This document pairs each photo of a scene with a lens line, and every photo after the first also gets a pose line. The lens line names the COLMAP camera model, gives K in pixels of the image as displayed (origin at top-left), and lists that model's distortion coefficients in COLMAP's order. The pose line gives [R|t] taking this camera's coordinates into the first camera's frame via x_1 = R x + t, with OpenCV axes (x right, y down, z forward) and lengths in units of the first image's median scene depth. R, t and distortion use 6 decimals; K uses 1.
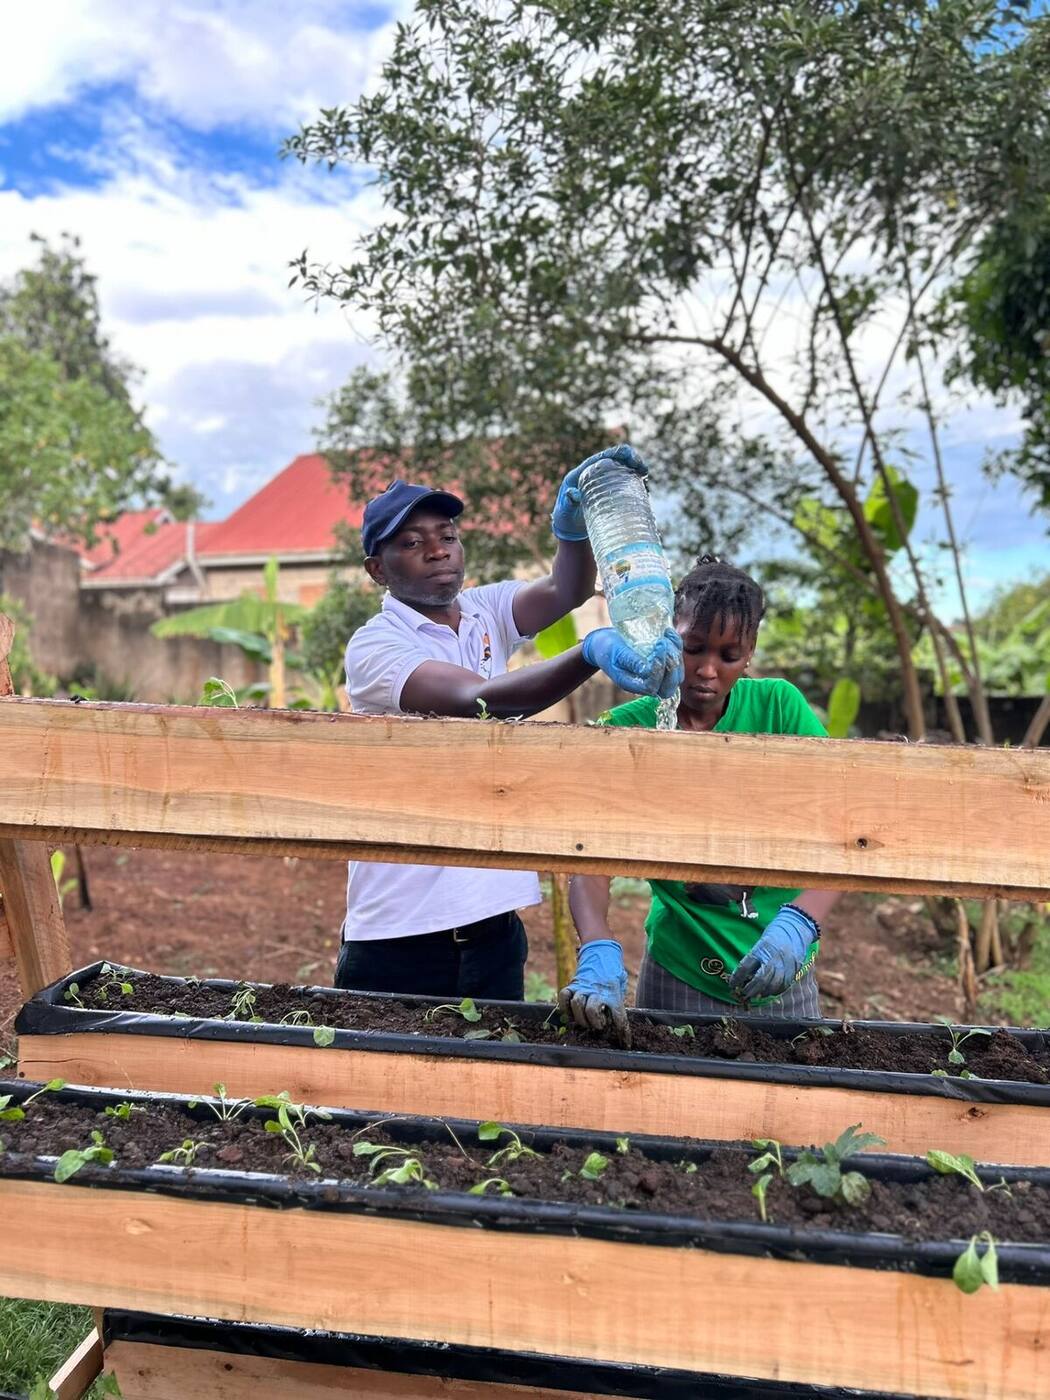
lens RADIAL K [[1052.9, 0, 526.4], [0, 1052.9, 706.3], [0, 0, 1]] dist [0.019732, -0.027827]
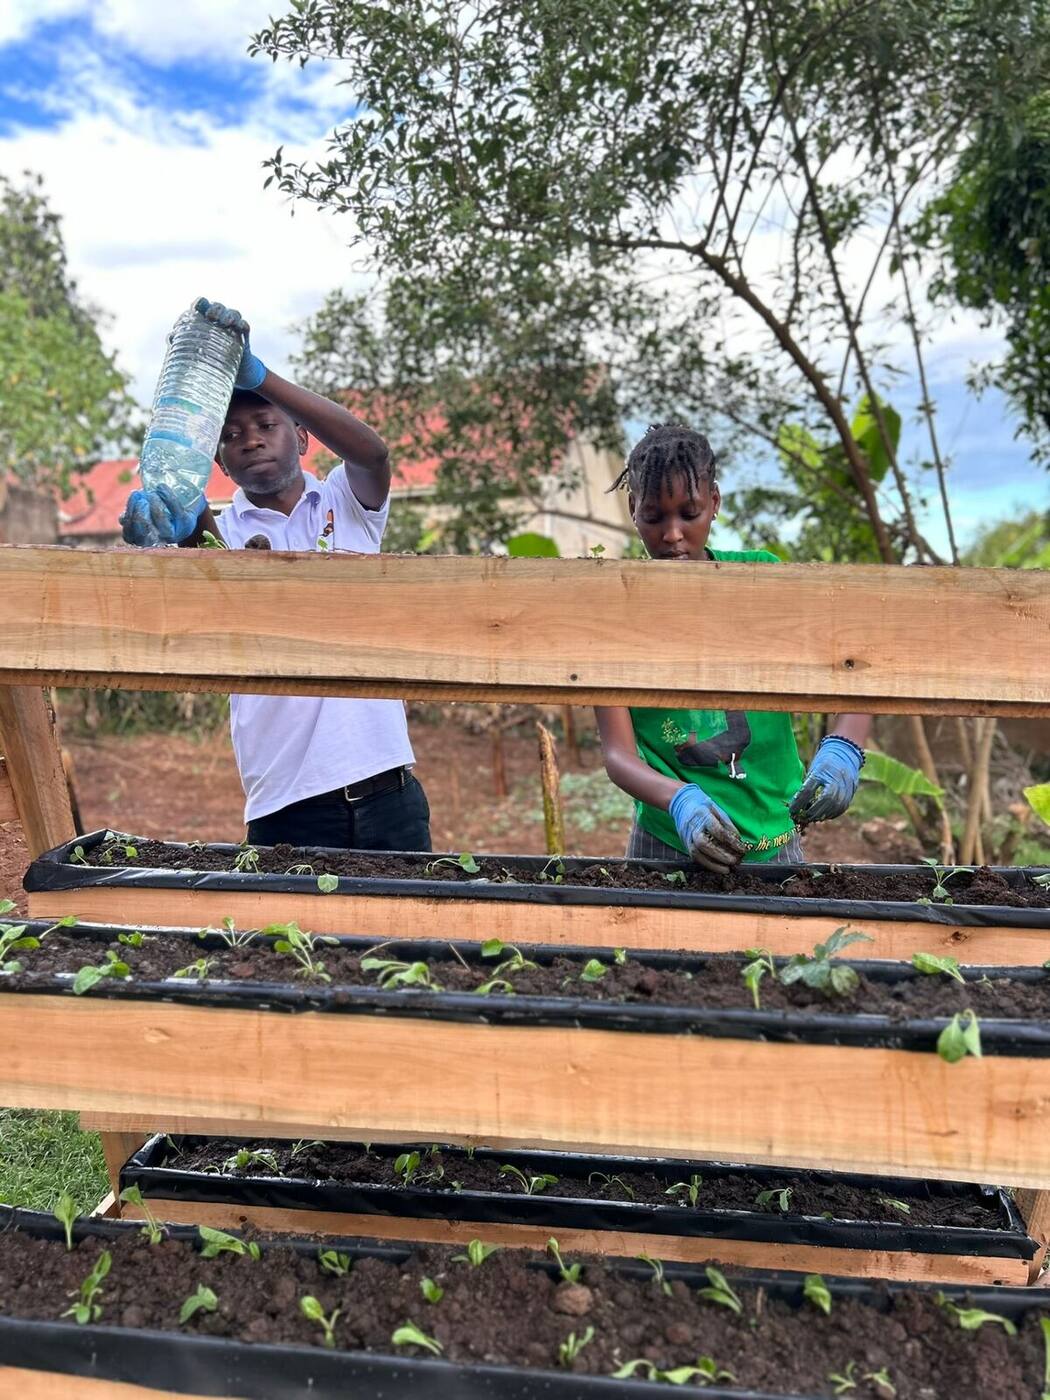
lens RADIAL K [[1052.9, 0, 526.4], [0, 1052.9, 706.3], [0, 0, 1]] dist [0.019732, -0.027827]
pose [[0.999725, -0.019588, 0.012894, -0.003143], [0.018899, 0.998490, 0.051575, 0.035502], [-0.013884, -0.051318, 0.998586, -0.006805]]
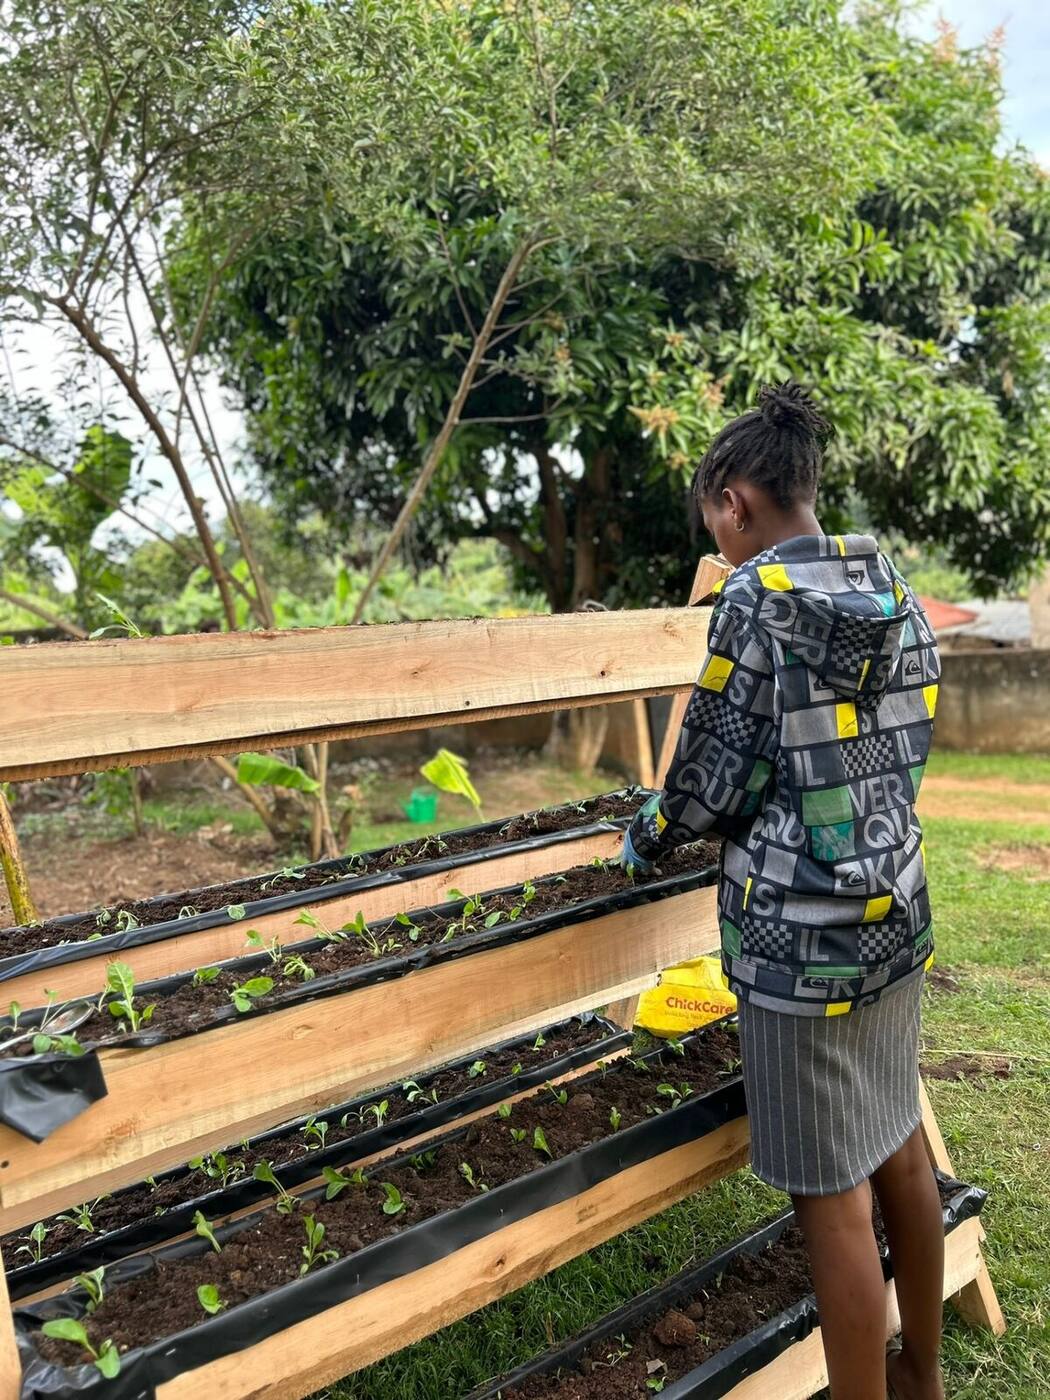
lens RADIAL K [[1040.8, 0, 525.7], [0, 1040.8, 698.4], [0, 0, 1]] dist [0.002976, -0.000902]
pose [[0.712626, -0.139969, 0.687440, -0.287327], [0.115229, 0.989940, 0.082109, 0.006026], [-0.692016, 0.020700, 0.721585, -0.029831]]
